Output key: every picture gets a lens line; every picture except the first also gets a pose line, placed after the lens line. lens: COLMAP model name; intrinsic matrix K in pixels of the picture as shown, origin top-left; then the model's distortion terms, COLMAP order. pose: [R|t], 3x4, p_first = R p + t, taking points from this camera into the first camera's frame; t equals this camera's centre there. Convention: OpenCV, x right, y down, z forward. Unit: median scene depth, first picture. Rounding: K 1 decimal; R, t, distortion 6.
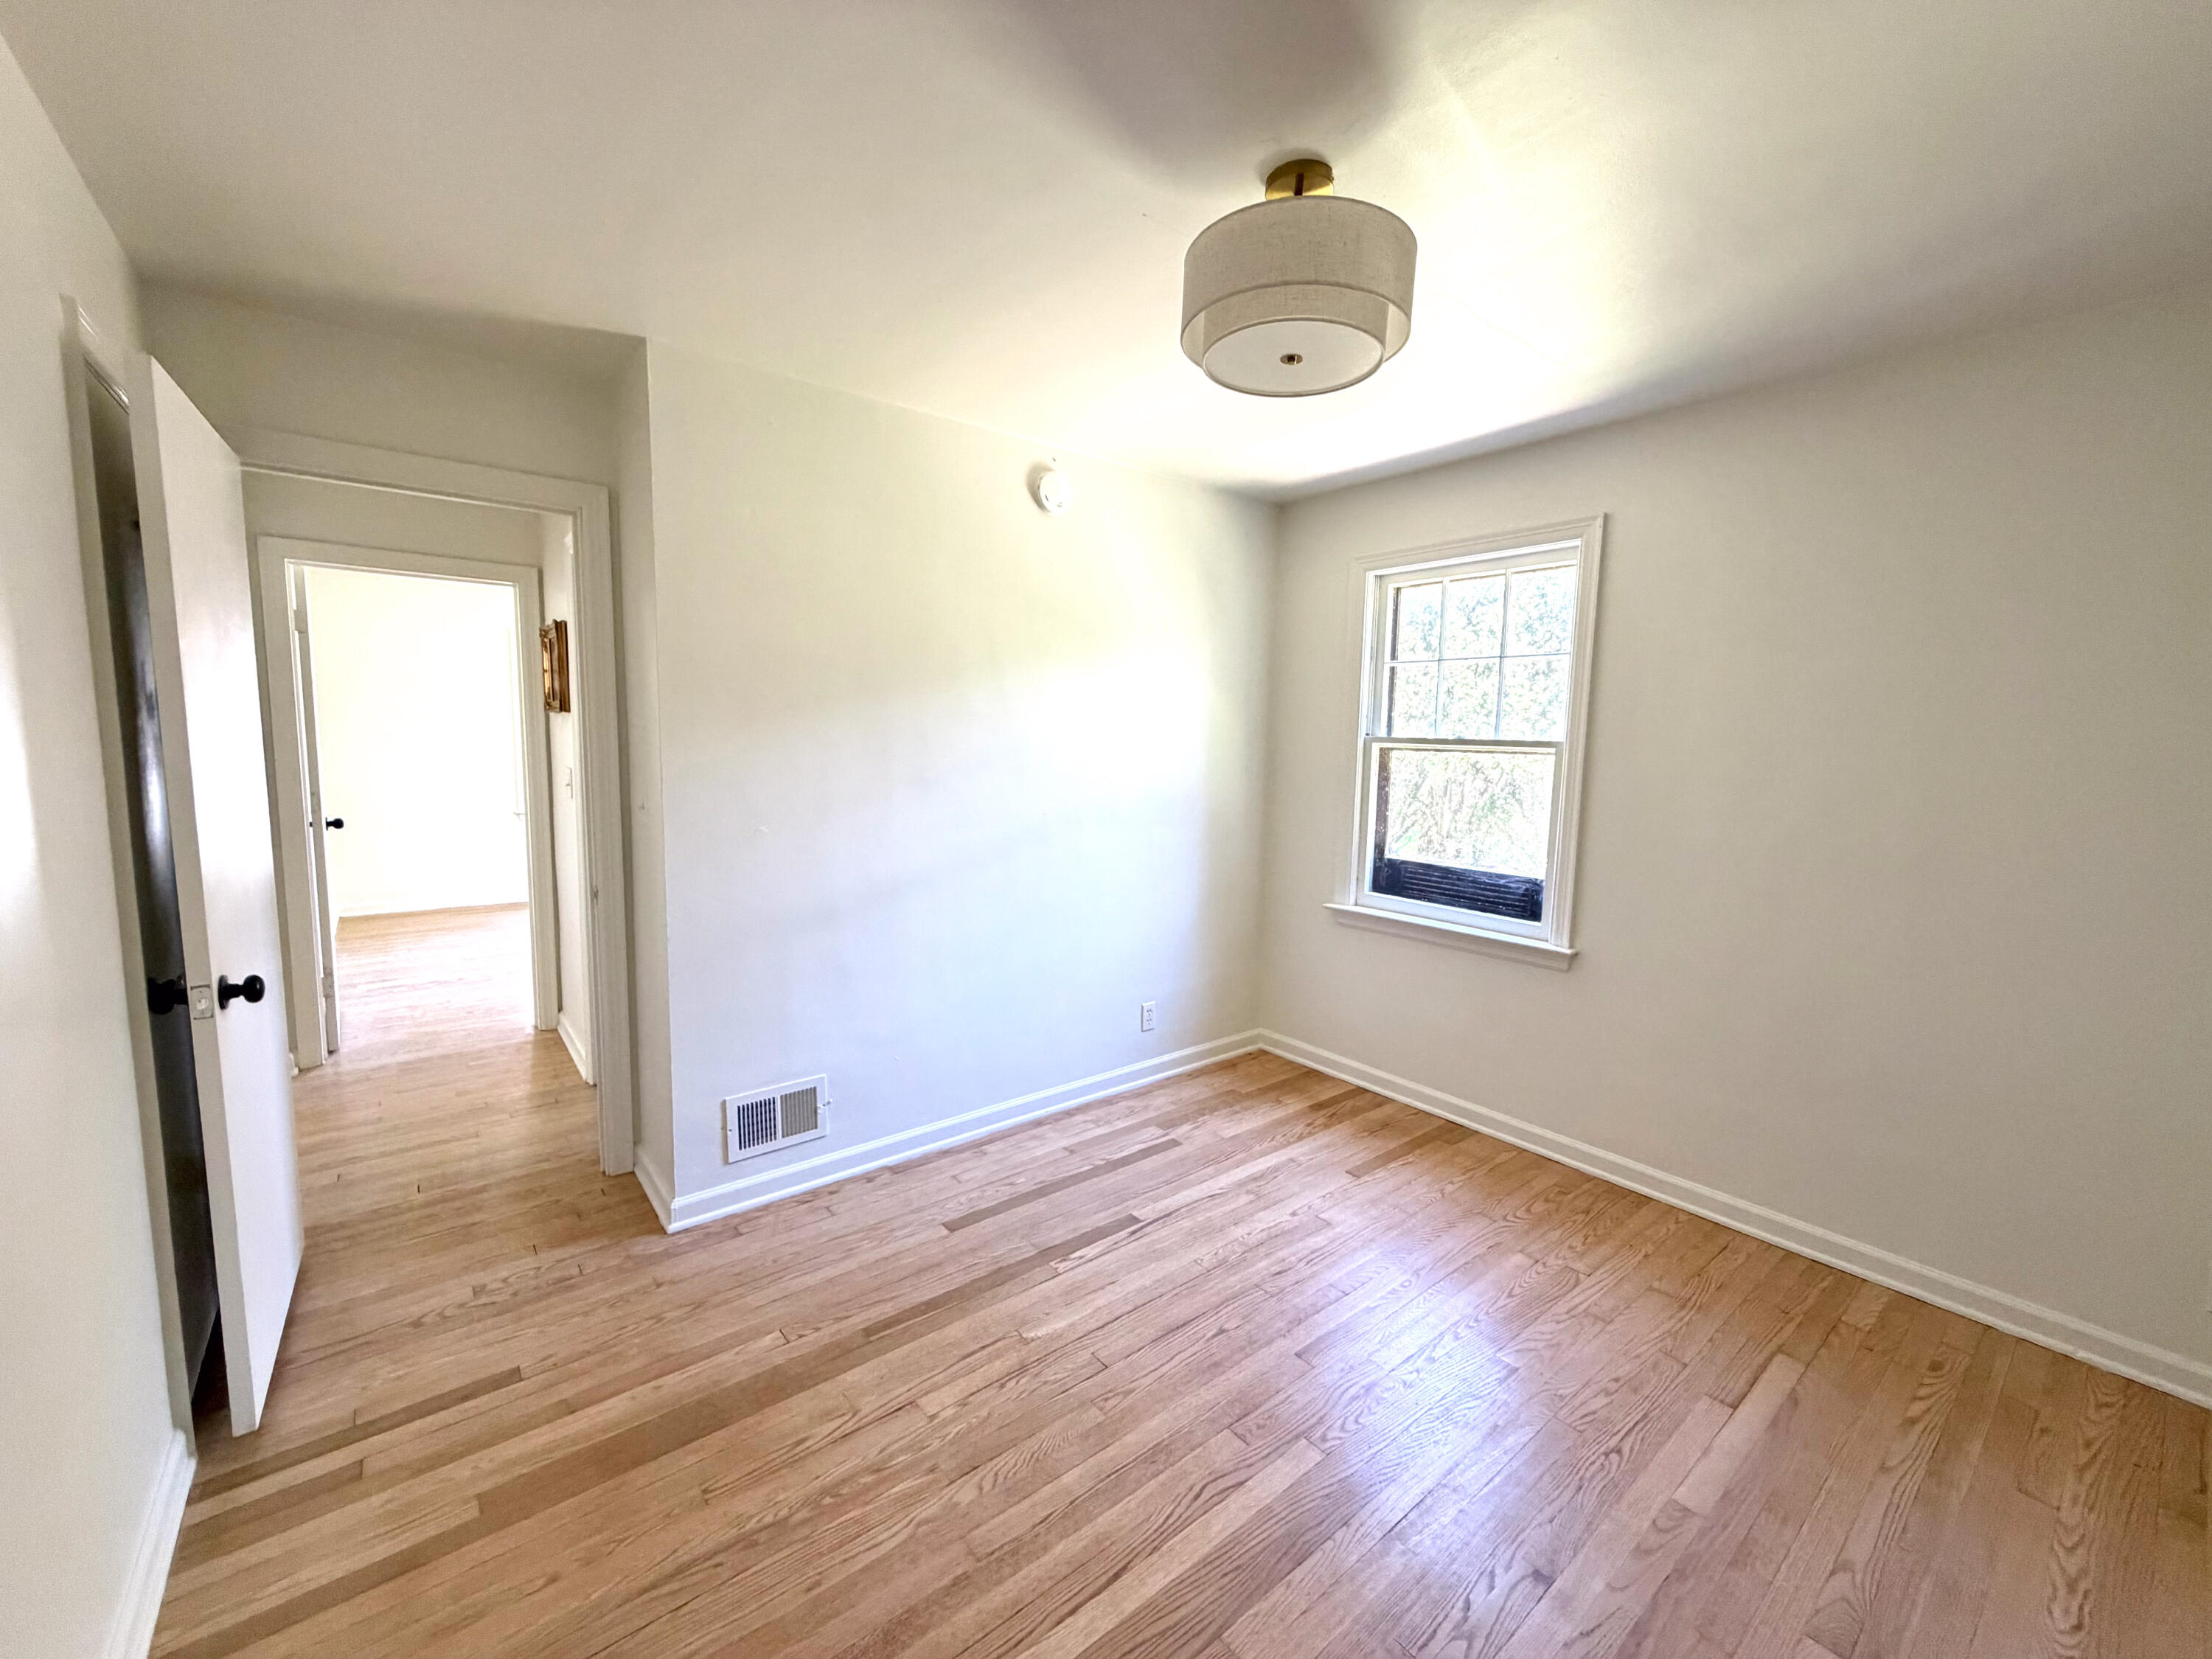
lens RADIAL K [[917.6, 0, 1103.7], [0, 917.6, 830.6], [0, 0, 1]] dist [0.000741, 0.000246]
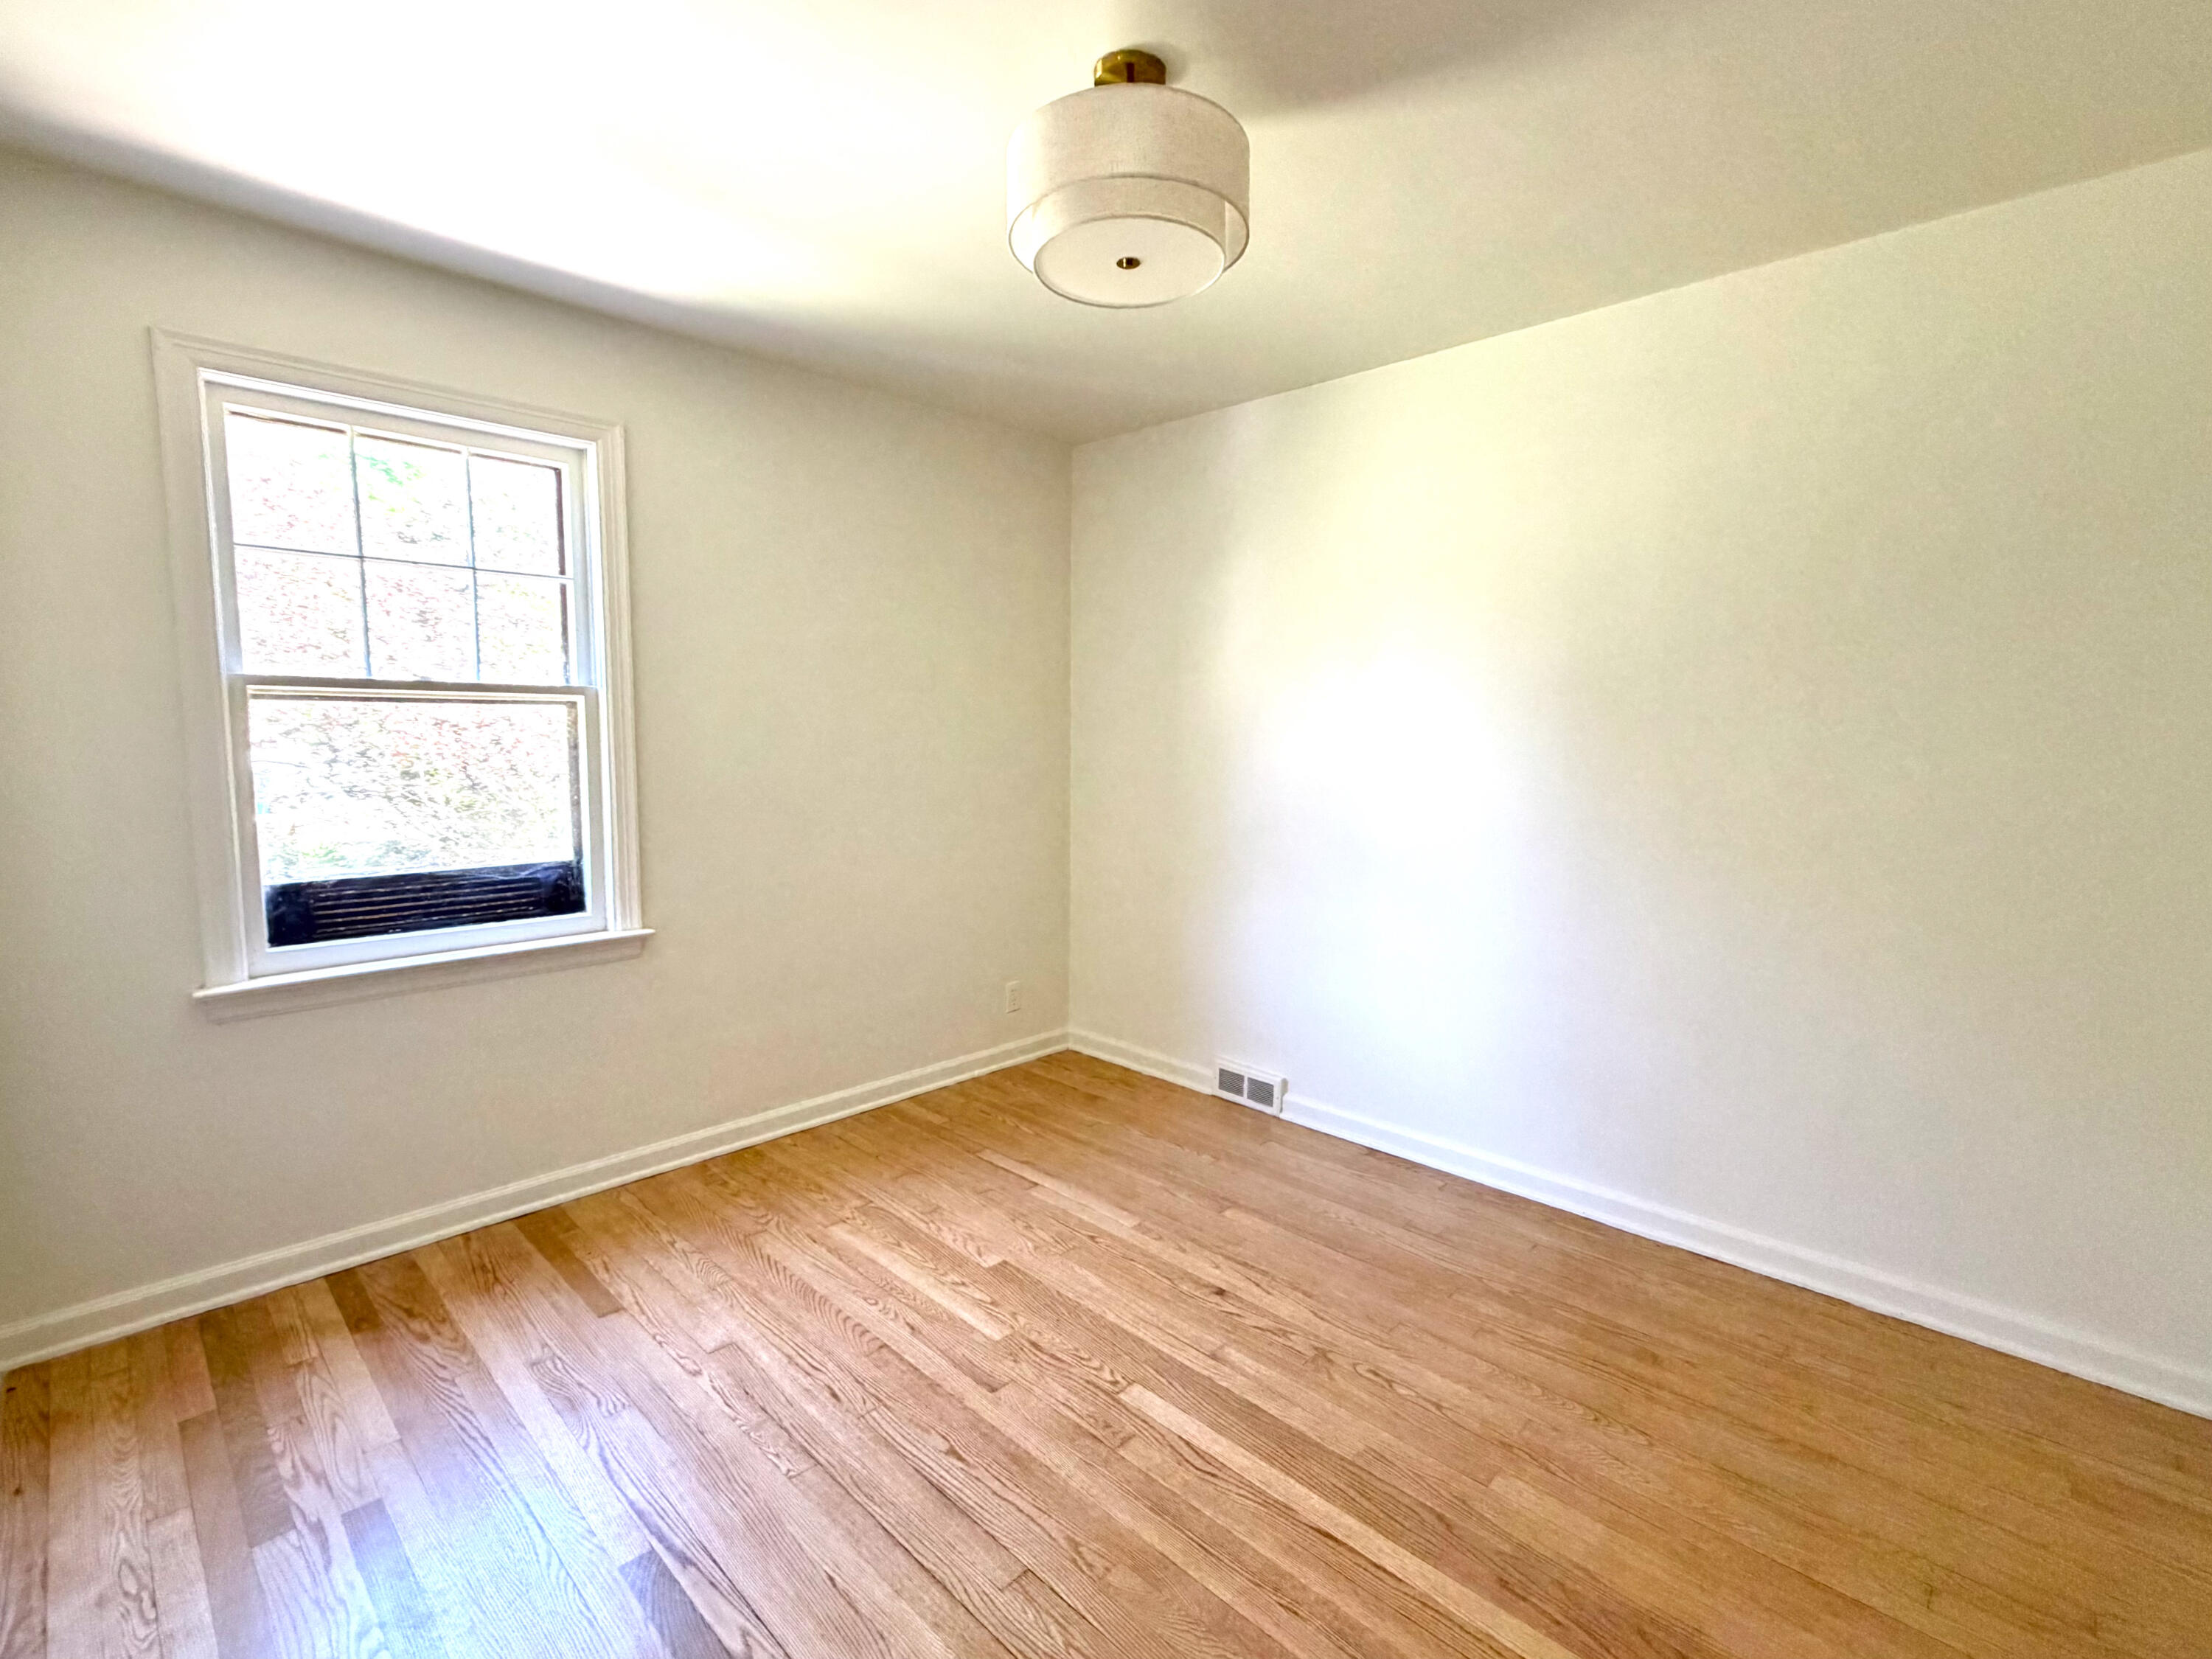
lens RADIAL K [[1043.7, 0, 1106.0], [0, 1043.7, 829.5], [0, 0, 1]] dist [0.010478, -0.000211]
pose [[-0.150365, -0.118161, 0.981544, -0.494959], [0.092805, 0.986761, 0.133006, -0.052299], [-0.984265, 0.111092, -0.137409, 0.673089]]
